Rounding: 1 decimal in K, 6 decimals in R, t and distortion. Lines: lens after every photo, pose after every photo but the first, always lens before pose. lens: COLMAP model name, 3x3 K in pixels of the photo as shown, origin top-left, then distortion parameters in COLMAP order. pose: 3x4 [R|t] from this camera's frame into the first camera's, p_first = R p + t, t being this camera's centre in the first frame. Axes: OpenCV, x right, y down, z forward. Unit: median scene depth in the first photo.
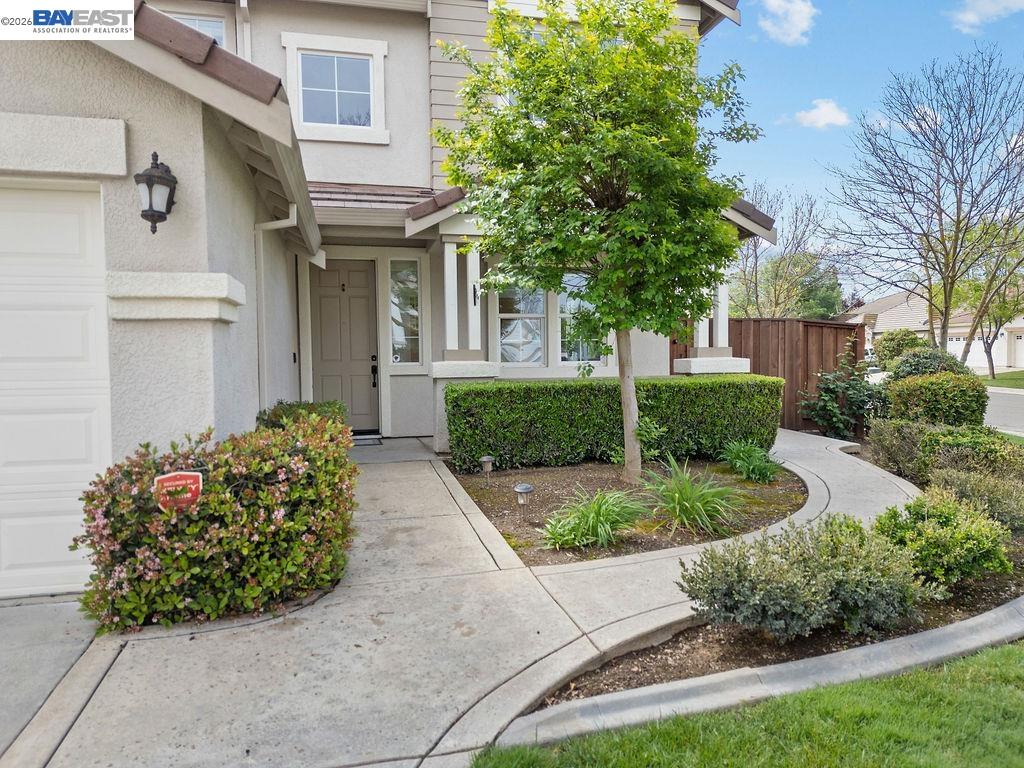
lens RADIAL K [[713.8, 0, 508.8], [0, 713.8, 382.1], [0, 0, 1]] dist [0.065828, -0.057345]
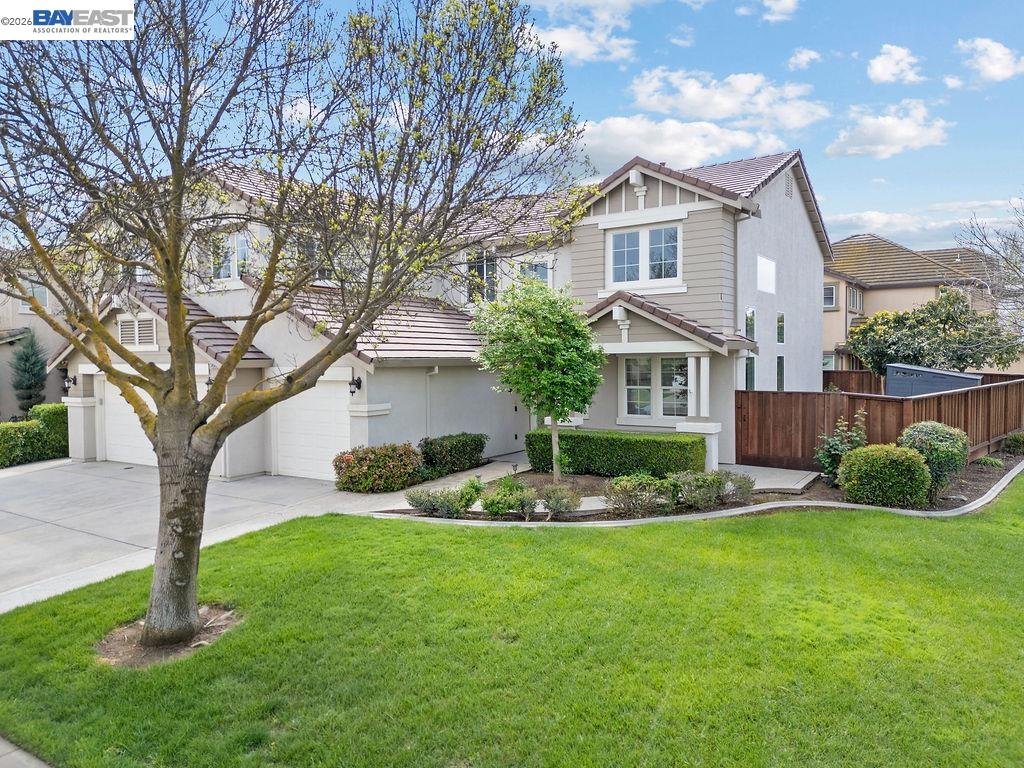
lens RADIAL K [[713.8, 0, 508.8], [0, 713.8, 382.1], [0, 0, 1]] dist [0.065828, -0.057345]
pose [[0.695112, 0.025819, -0.718438, 1.429863], [-0.024030, 0.999631, 0.012675, -0.169767], [0.718500, 0.008453, 0.695476, -0.556814]]
